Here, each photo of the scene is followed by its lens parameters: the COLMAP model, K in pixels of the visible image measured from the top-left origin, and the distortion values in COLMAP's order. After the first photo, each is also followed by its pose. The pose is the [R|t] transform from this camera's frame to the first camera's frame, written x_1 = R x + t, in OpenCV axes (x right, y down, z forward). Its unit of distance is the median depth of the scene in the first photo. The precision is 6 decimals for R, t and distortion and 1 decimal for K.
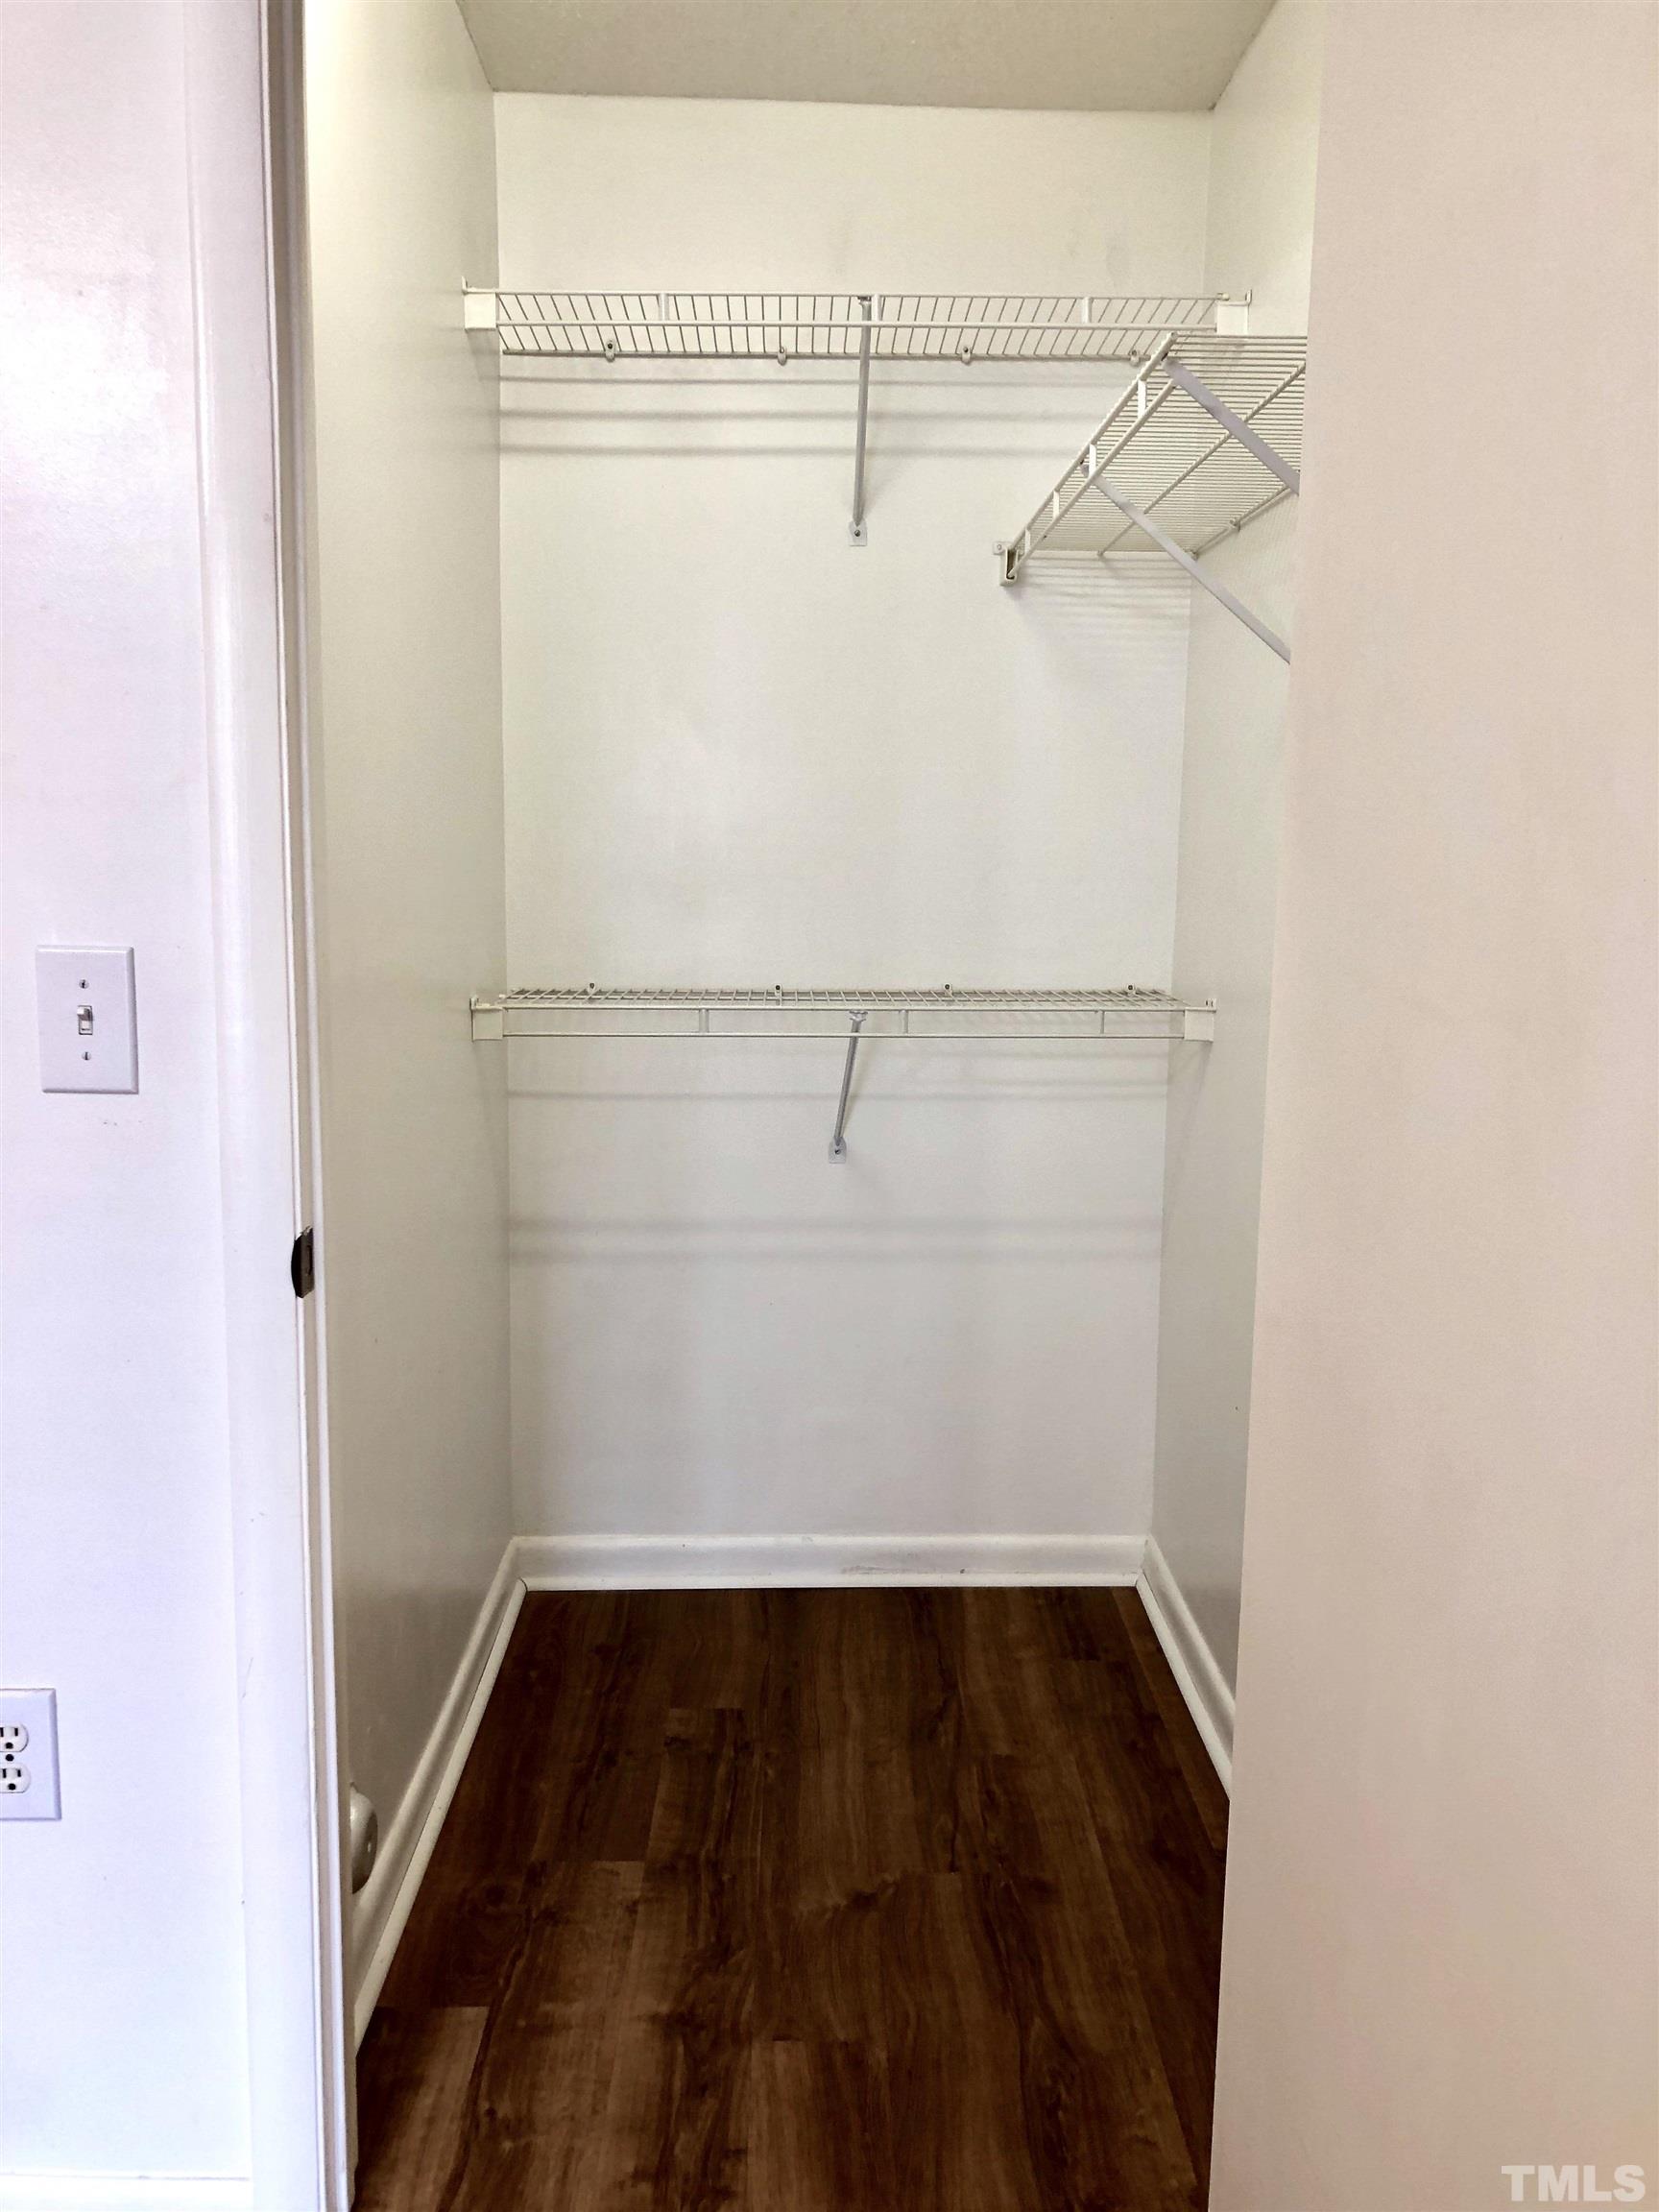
lens RADIAL K [[1789.7, 0, 835.0], [0, 1789.7, 1108.1], [0, 0, 1]] dist [0.011879, 0.015092]
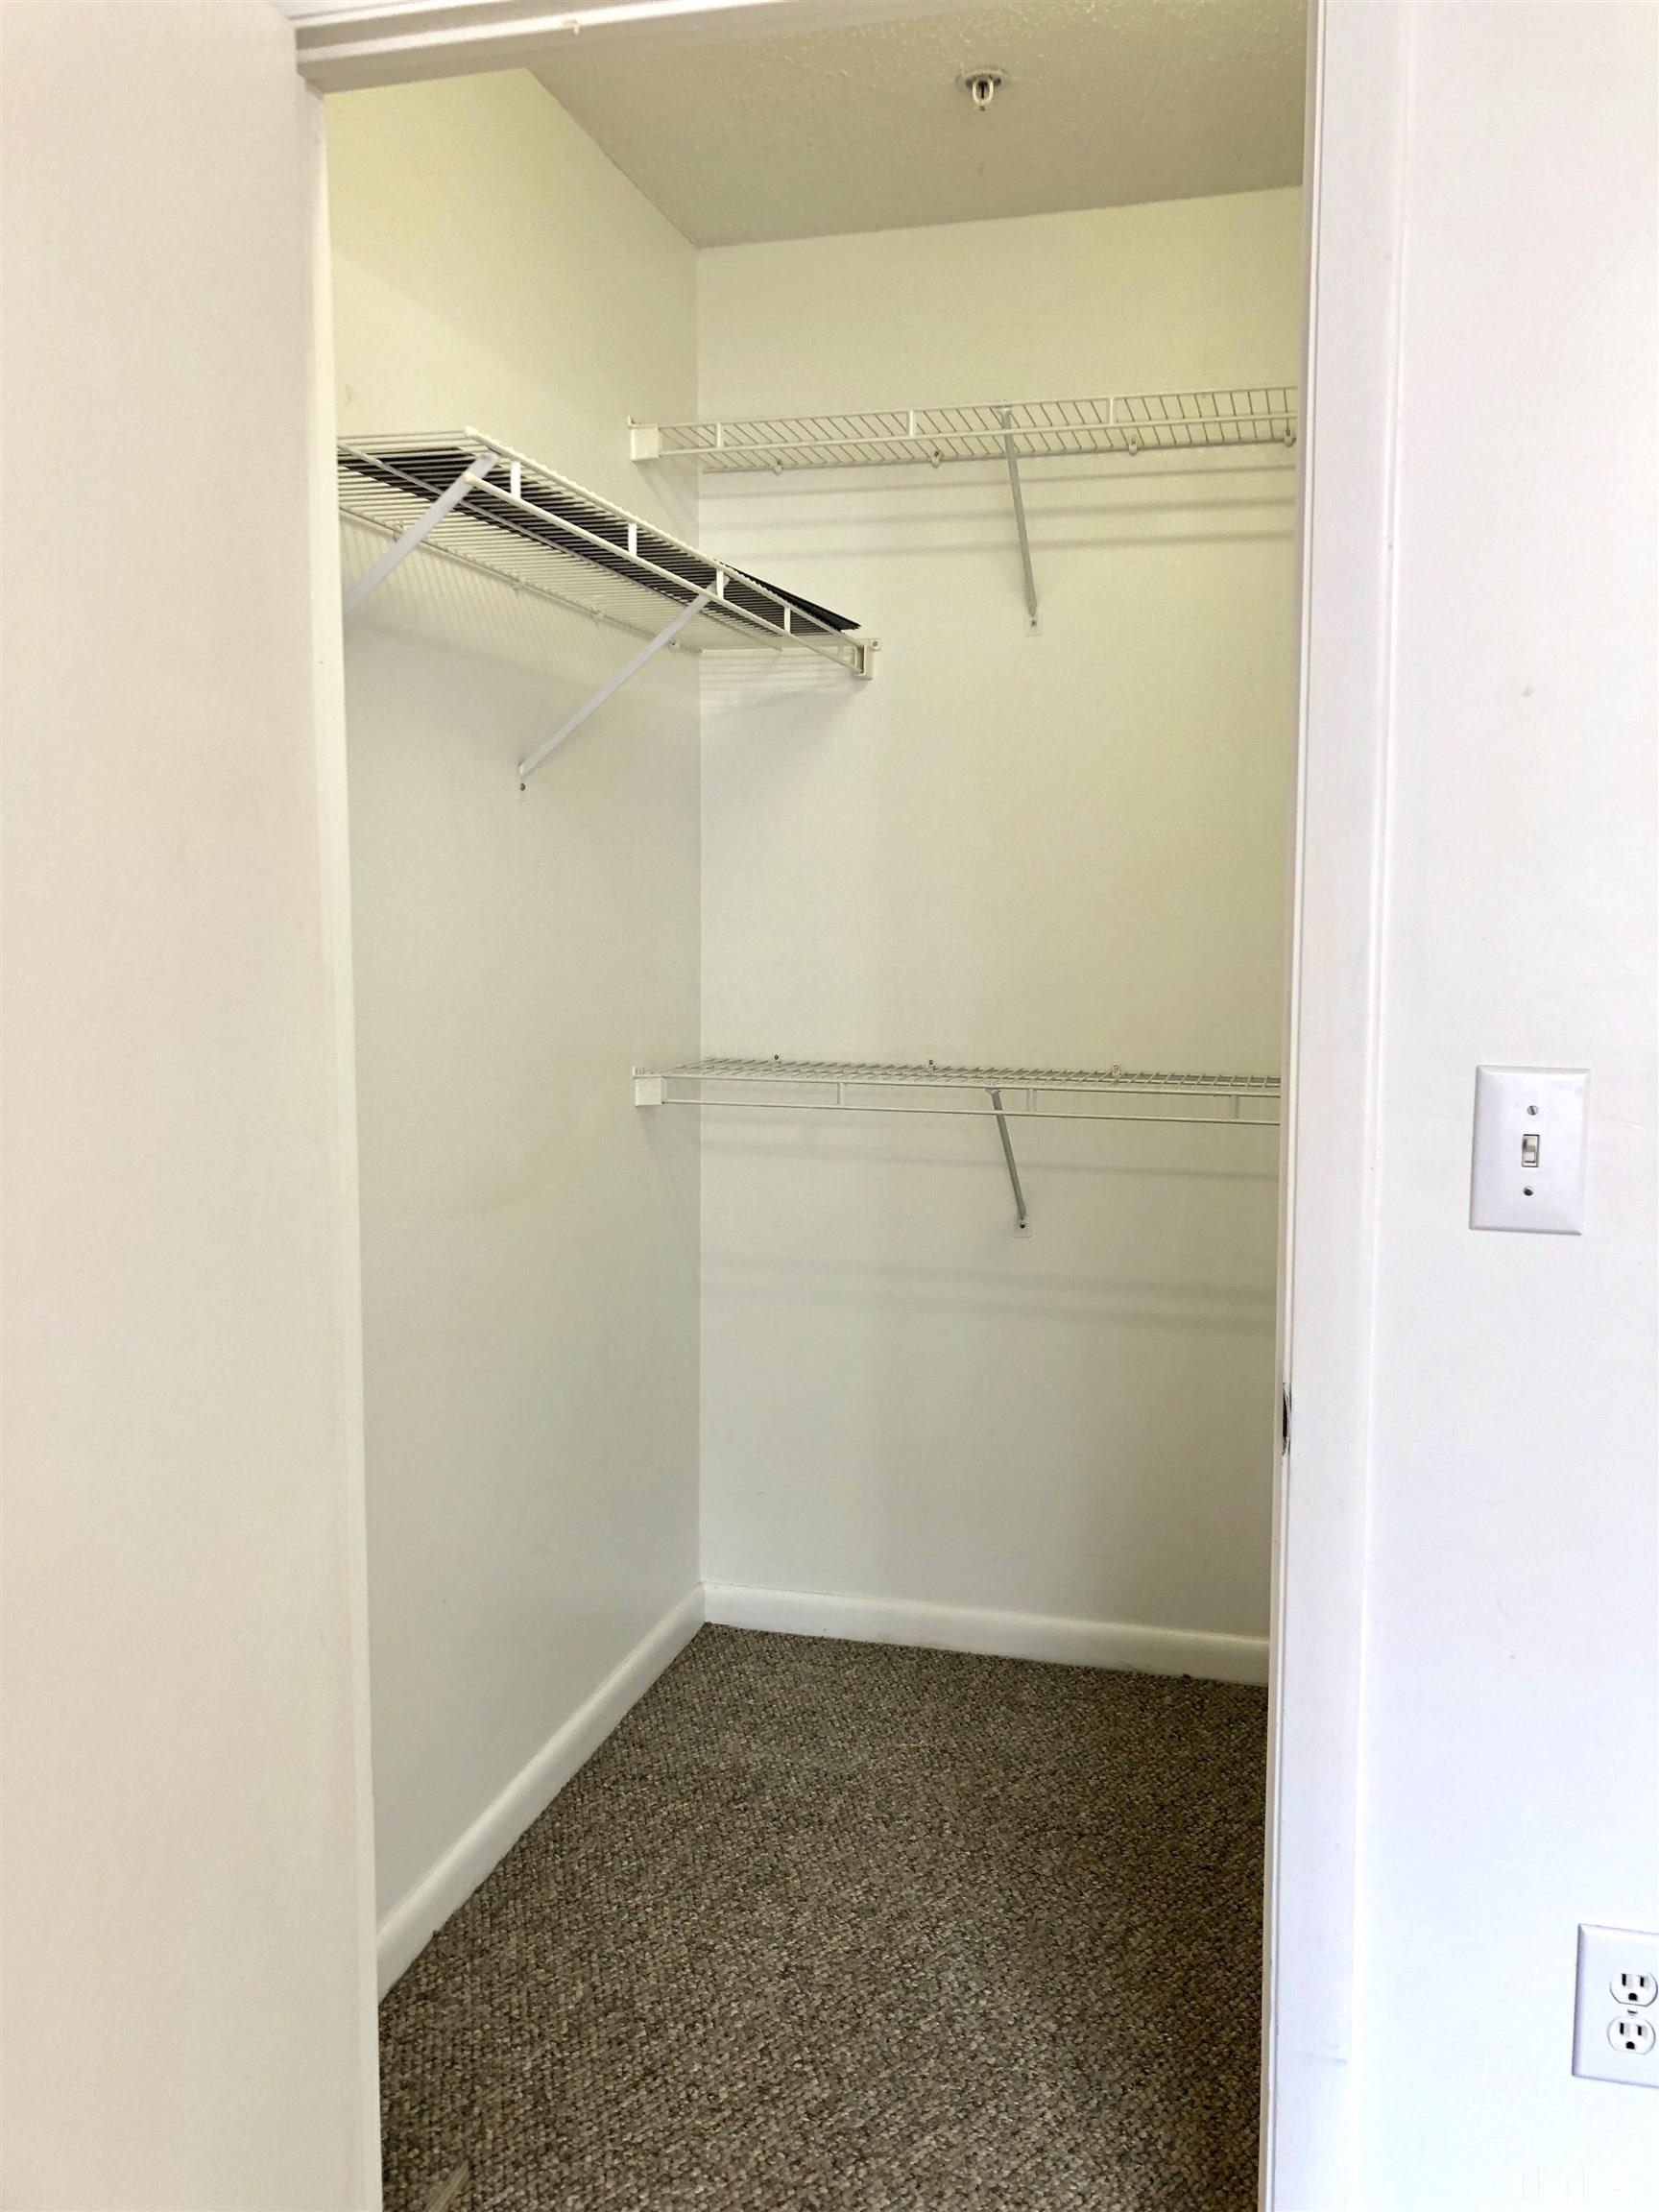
lens RADIAL K [[1789.7, 0, 832.9], [0, 1789.7, 1101.8], [0, 0, 1]] dist [0.011879, 0.015092]
pose [[0.955951, 0.034797, -0.291456, 0.205879], [-0.049092, 0.997916, -0.041876, 0.000519], [0.289391, 0.054340, 0.955667, 0.002644]]
